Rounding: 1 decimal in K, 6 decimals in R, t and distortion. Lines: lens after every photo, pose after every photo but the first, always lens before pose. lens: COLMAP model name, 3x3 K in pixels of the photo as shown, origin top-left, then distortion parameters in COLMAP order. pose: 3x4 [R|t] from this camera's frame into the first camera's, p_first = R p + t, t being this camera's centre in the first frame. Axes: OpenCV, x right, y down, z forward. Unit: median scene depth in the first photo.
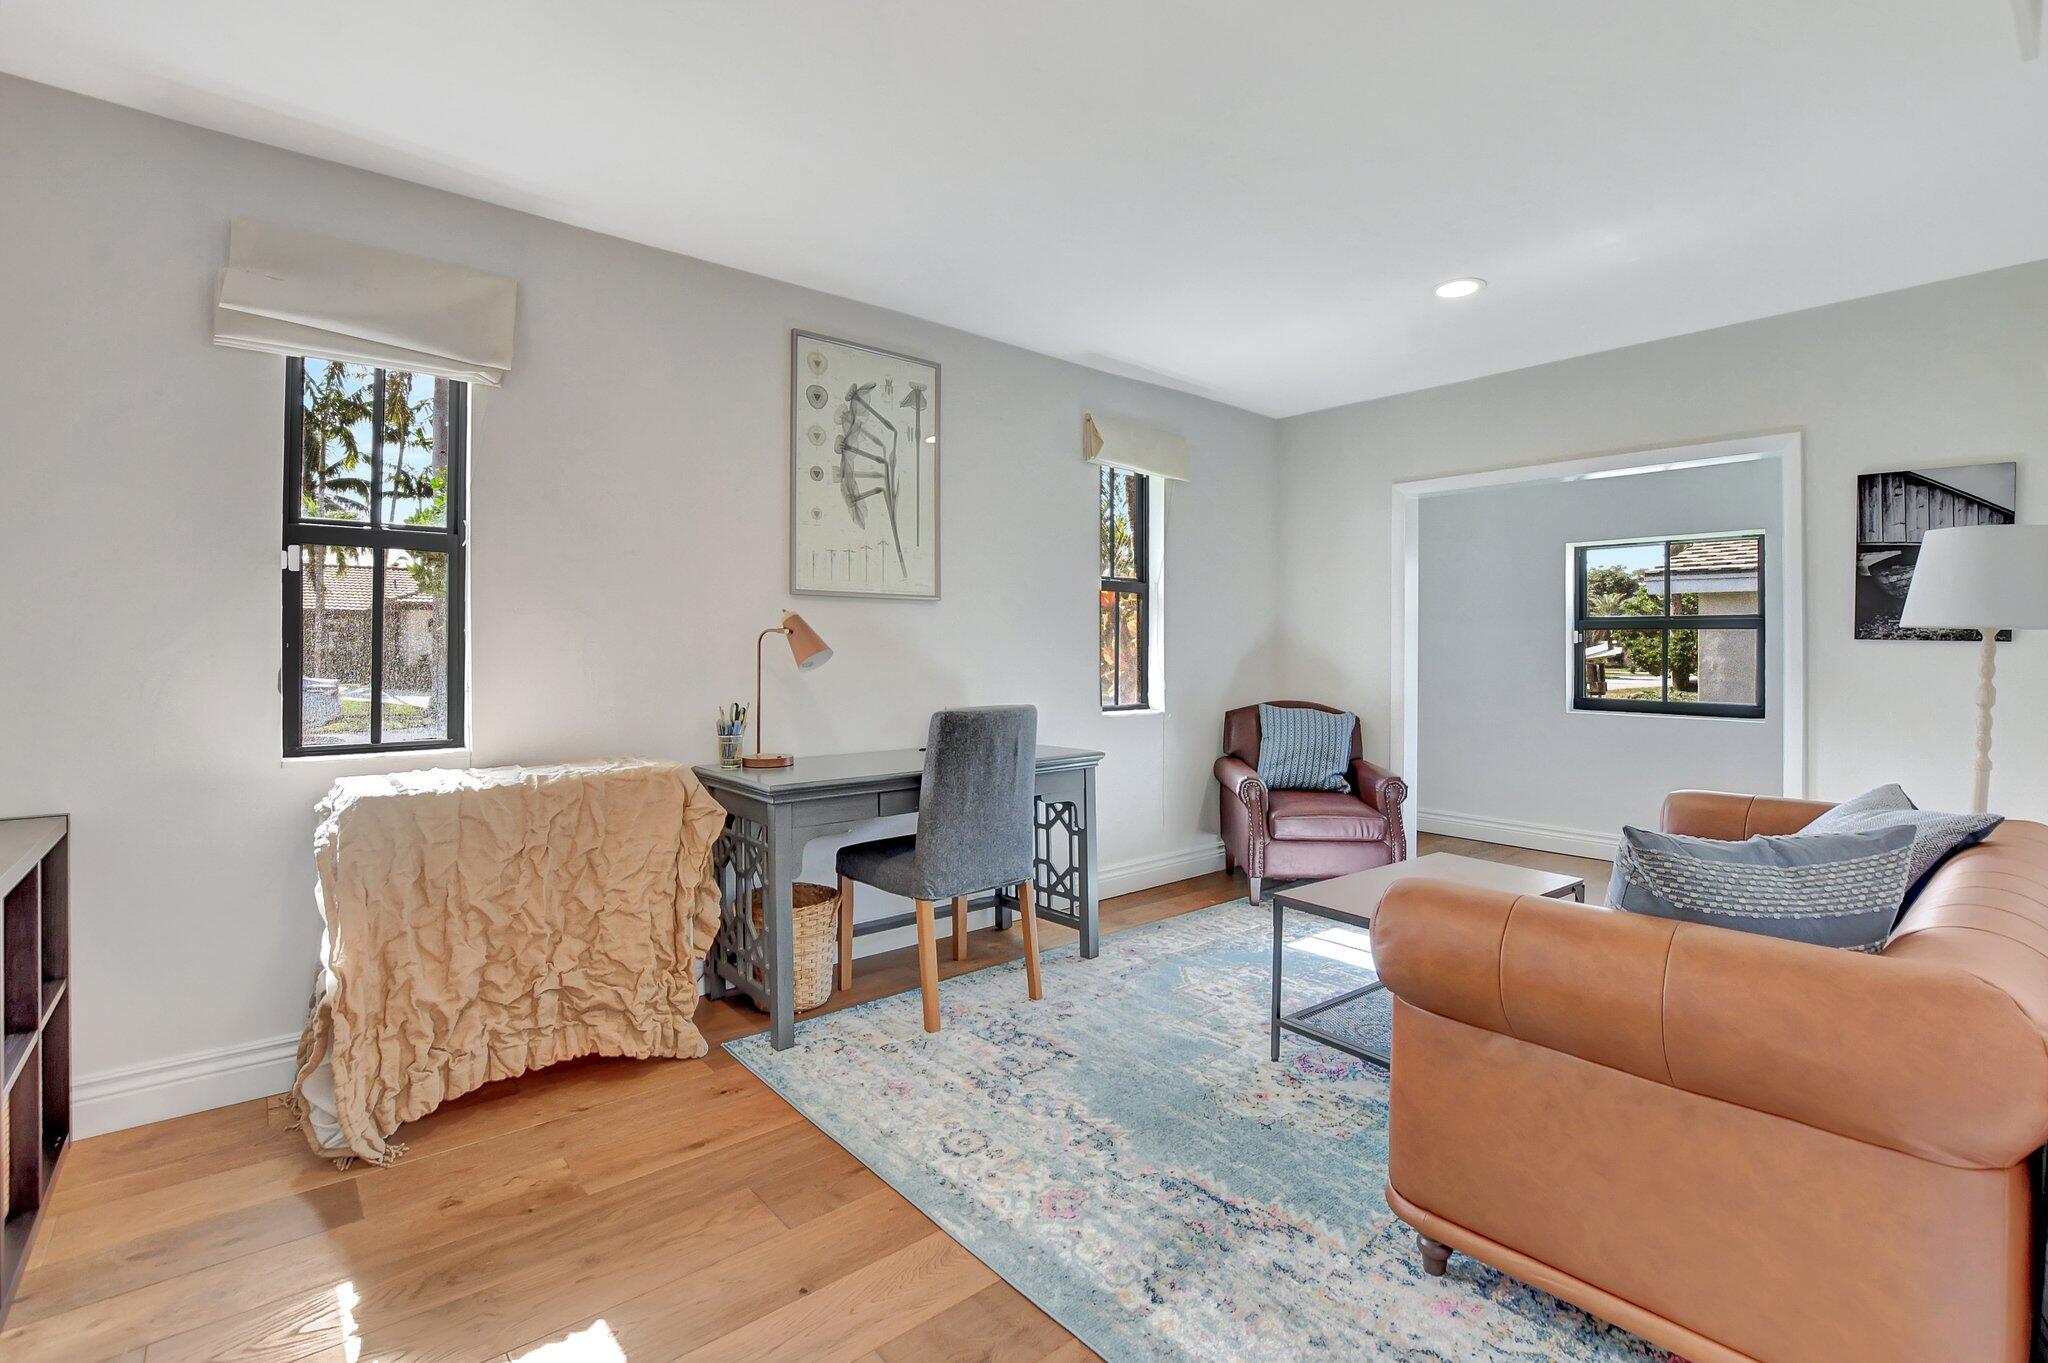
lens RADIAL K [[929.9, 0, 1023.7], [0, 929.9, 645.0], [0, 0, 1]] dist [-0.024049, -0.000091]
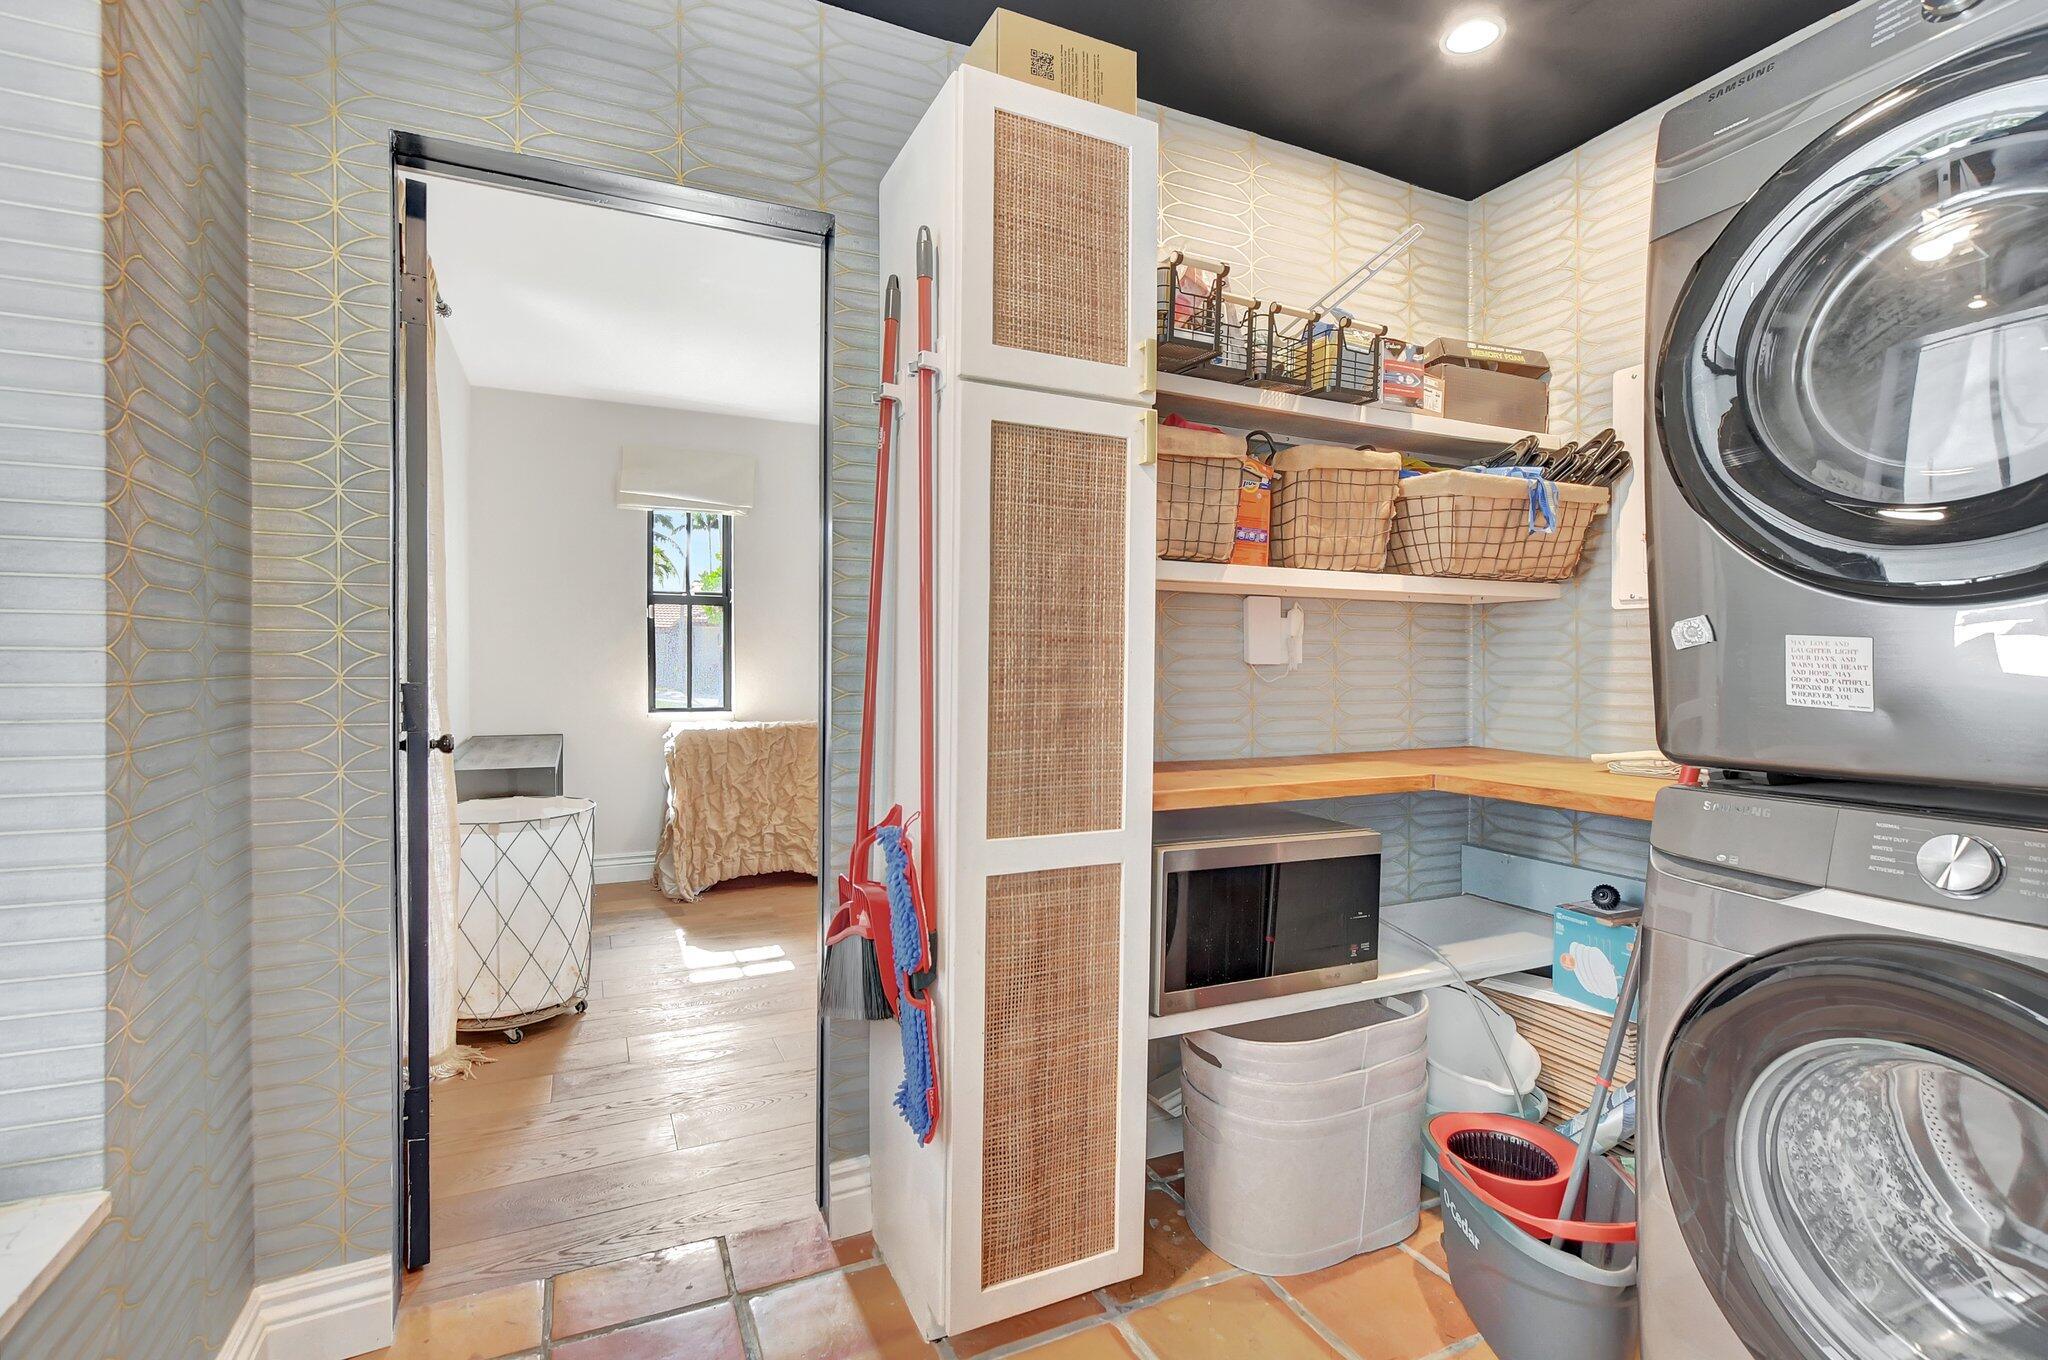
lens RADIAL K [[911.6, 0, 1024.6], [0, 911.6, 656.9], [0, 0, 1]] dist [-0.009569, 0.000229]
pose [[0.969379, -0.002679, -0.245553, 0.372143], [0.003452, 0.999990, 0.002717, -0.002190], [0.245544, -0.003481, 0.969379, -0.566205]]
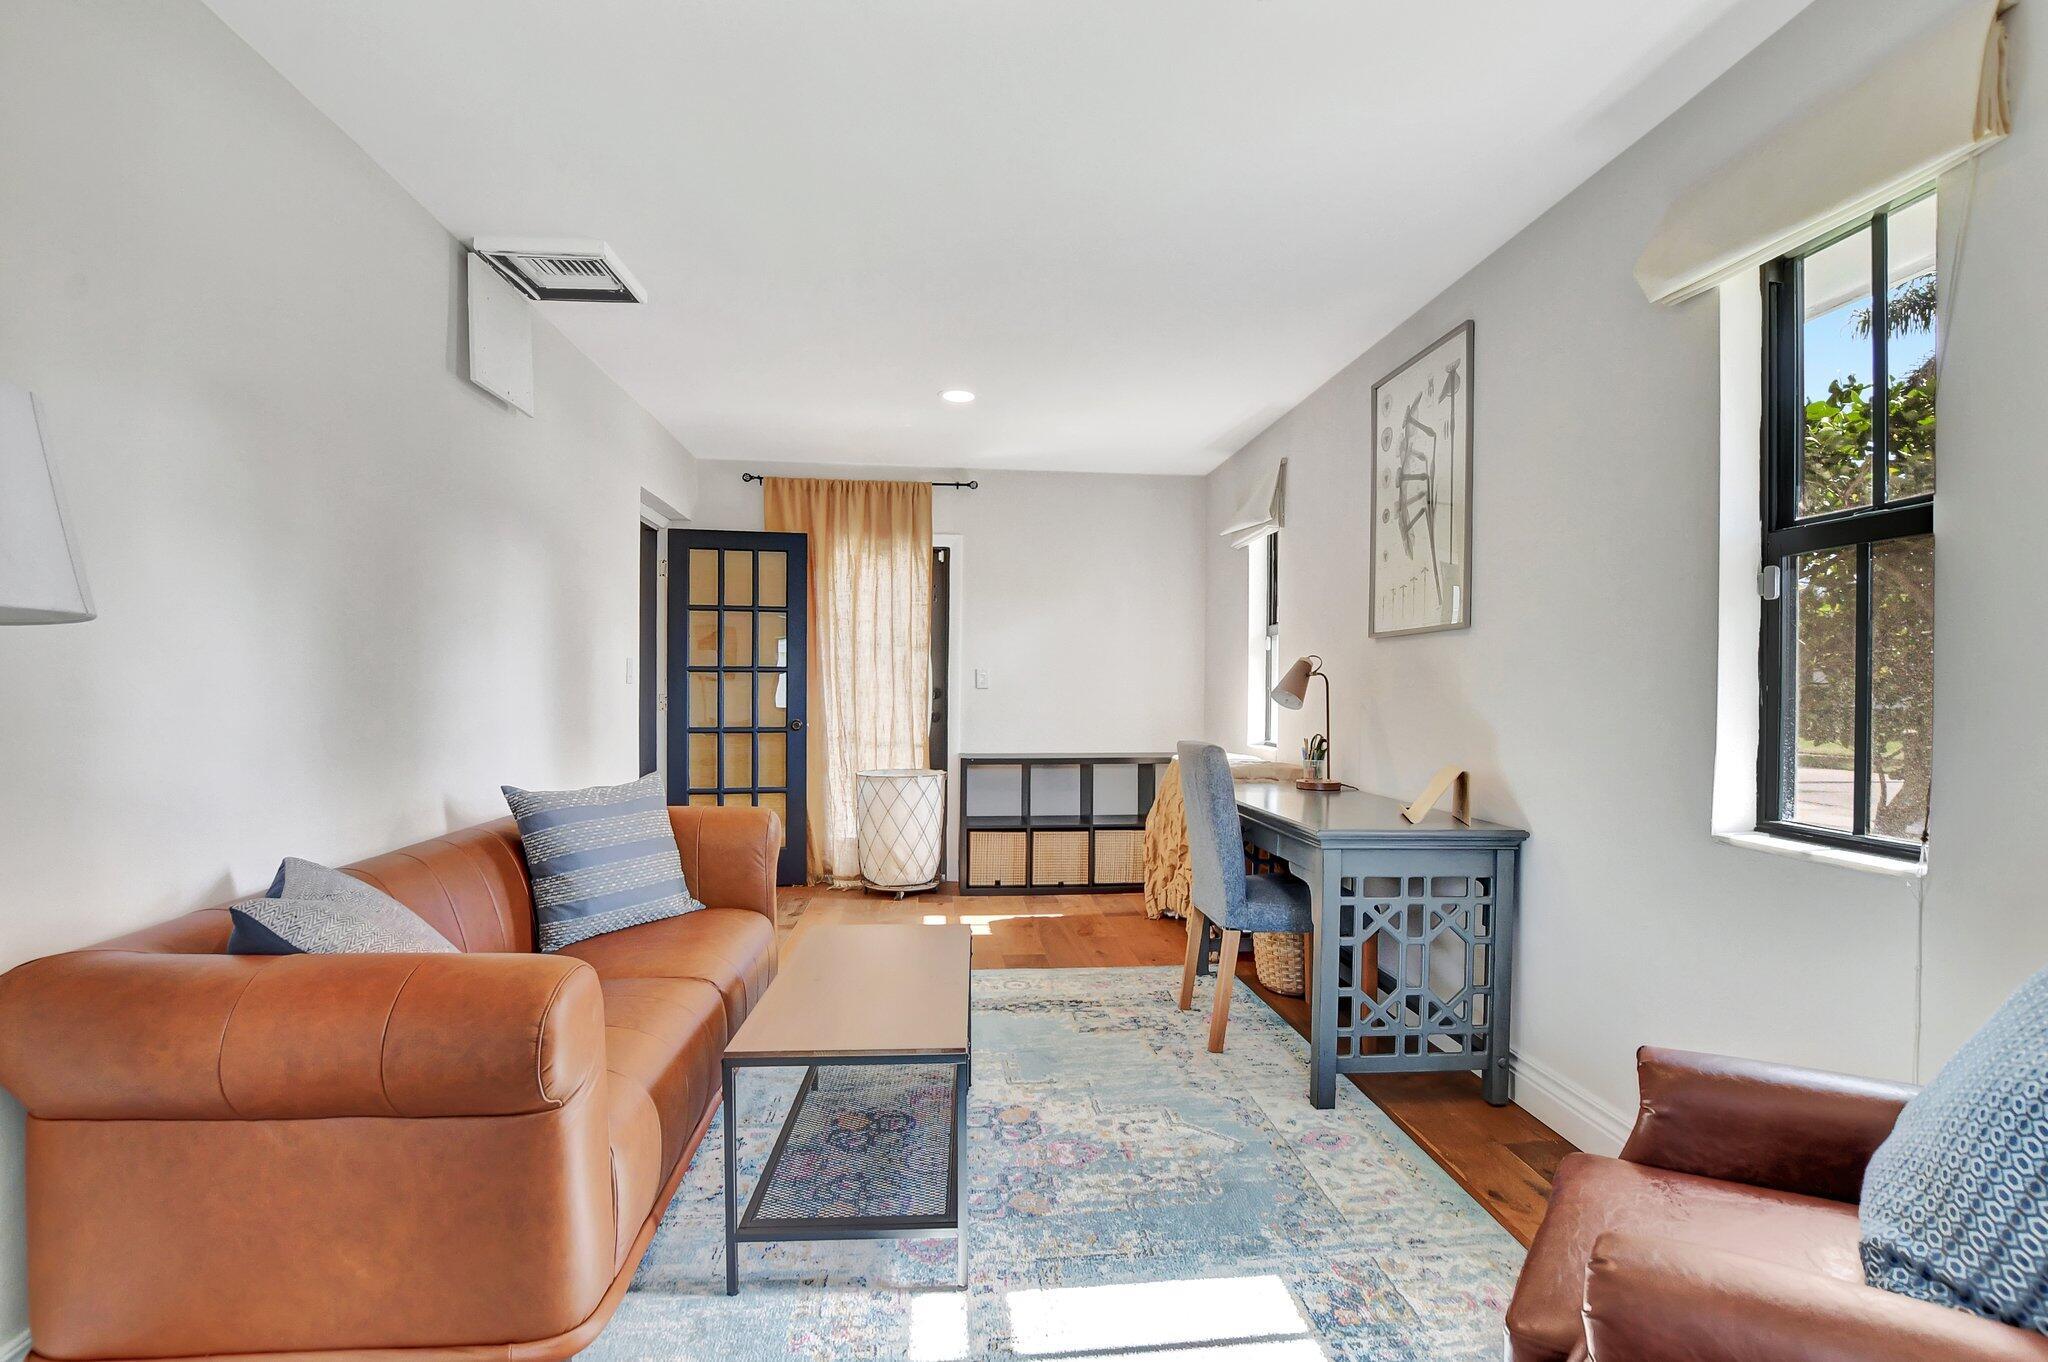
lens RADIAL K [[967.8, 0, 1033.7], [0, 967.8, 689.8], [0, 0, 1]] dist [-0.003179, -0.000601]
pose [[-0.574220, -0.006298, -0.818677, 0.940232], [-0.005752, 0.999977, -0.003658, 0.011542], [0.818681, 0.002608, -0.574243, 1.416745]]
